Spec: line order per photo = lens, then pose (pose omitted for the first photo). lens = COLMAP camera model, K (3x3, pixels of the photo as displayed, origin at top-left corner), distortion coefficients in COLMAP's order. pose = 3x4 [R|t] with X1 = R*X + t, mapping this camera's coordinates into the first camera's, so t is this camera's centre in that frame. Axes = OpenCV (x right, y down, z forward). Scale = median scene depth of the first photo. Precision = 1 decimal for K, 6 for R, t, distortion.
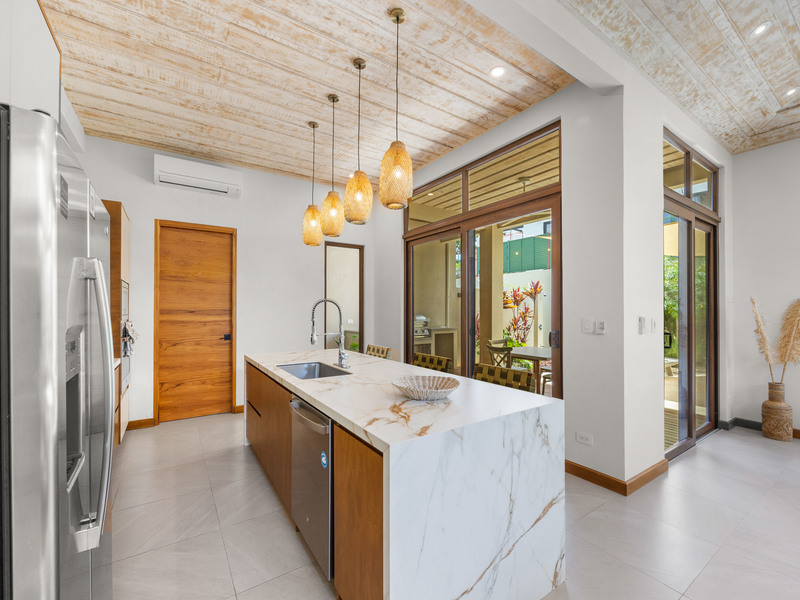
lens RADIAL K [[333.1, 0, 400.0], [0, 333.1, 300.0], [0, 0, 1]] dist [-0.003025, -0.000648]
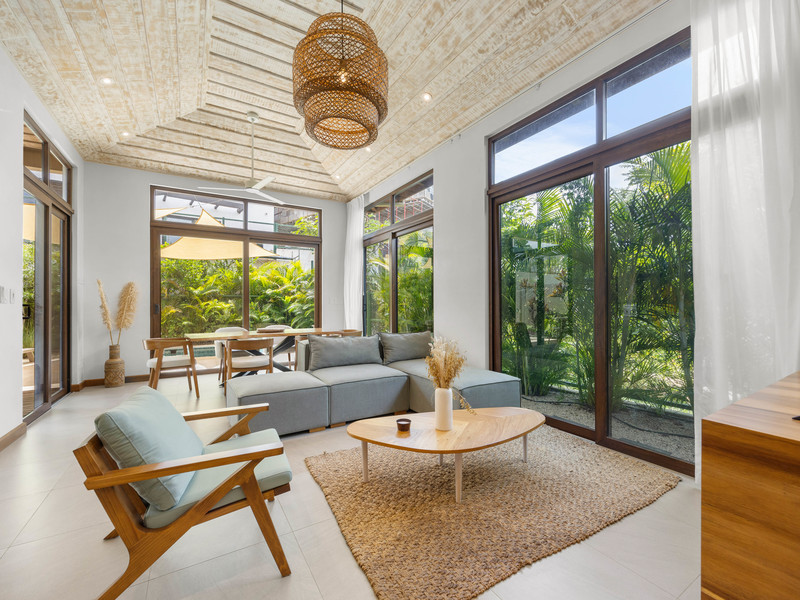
lens RADIAL K [[339.9, 0, 397.3], [0, 339.9, 302.5], [0, 0, 1]] dist [0.001533, -0.000537]
pose [[0.028980, -0.005179, 0.999567, -0.181200], [-0.012077, 0.999912, 0.005531, 0.051281], [-0.999507, -0.012232, 0.028915, -0.159366]]
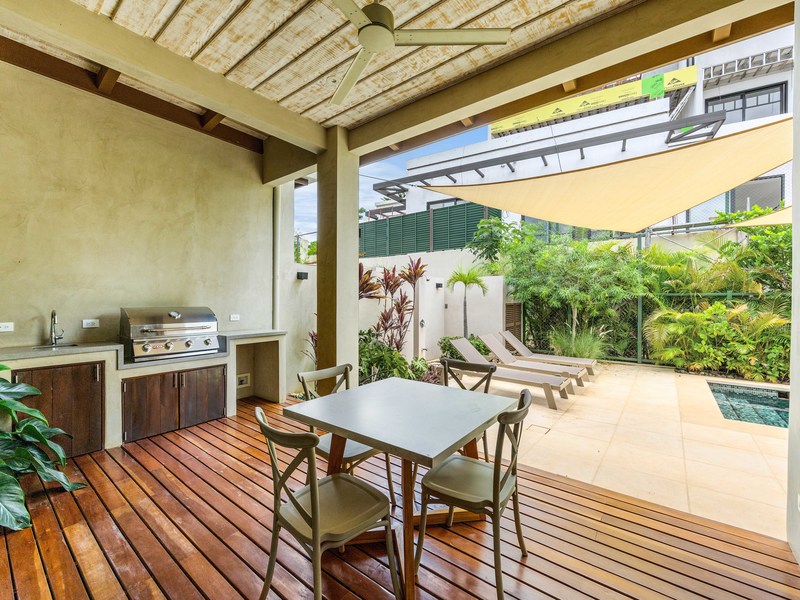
lens RADIAL K [[339.9, 0, 397.3], [0, 339.9, 302.5], [0, 0, 1]] dist [0.001533, -0.000537]
pose [[0.945333, -0.004973, 0.326069, 0.313823], [-0.006142, 0.999435, 0.033051, 0.029467], [-0.326049, -0.033247, 0.944768, 0.768777]]
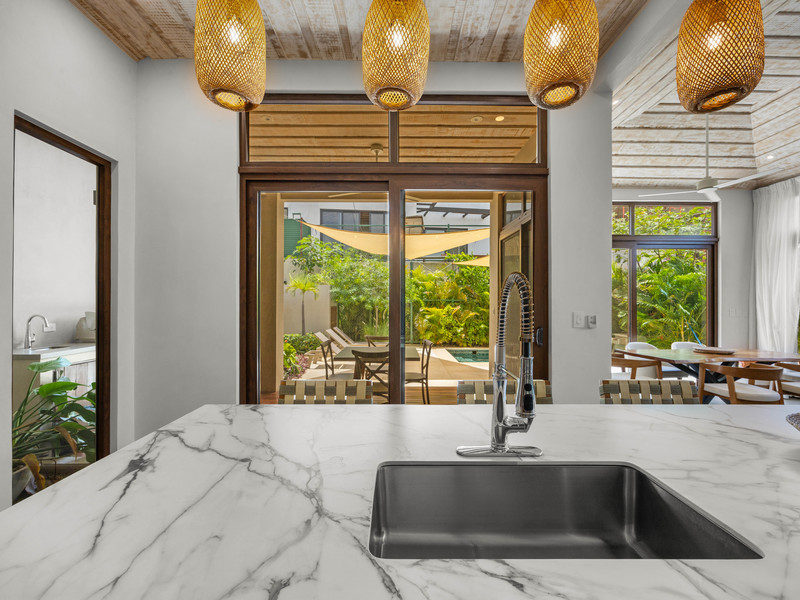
lens RADIAL K [[348.4, 0, 397.1], [0, 348.4, 301.8], [0, 0, 1]] dist [0.000024, -0.000002]
pose [[0.532362, -0.005245, 0.846501, -0.408870], [-0.014057, 0.999788, 0.015035, 0.009149], [-0.846400, -0.019903, 0.532175, 0.611842]]
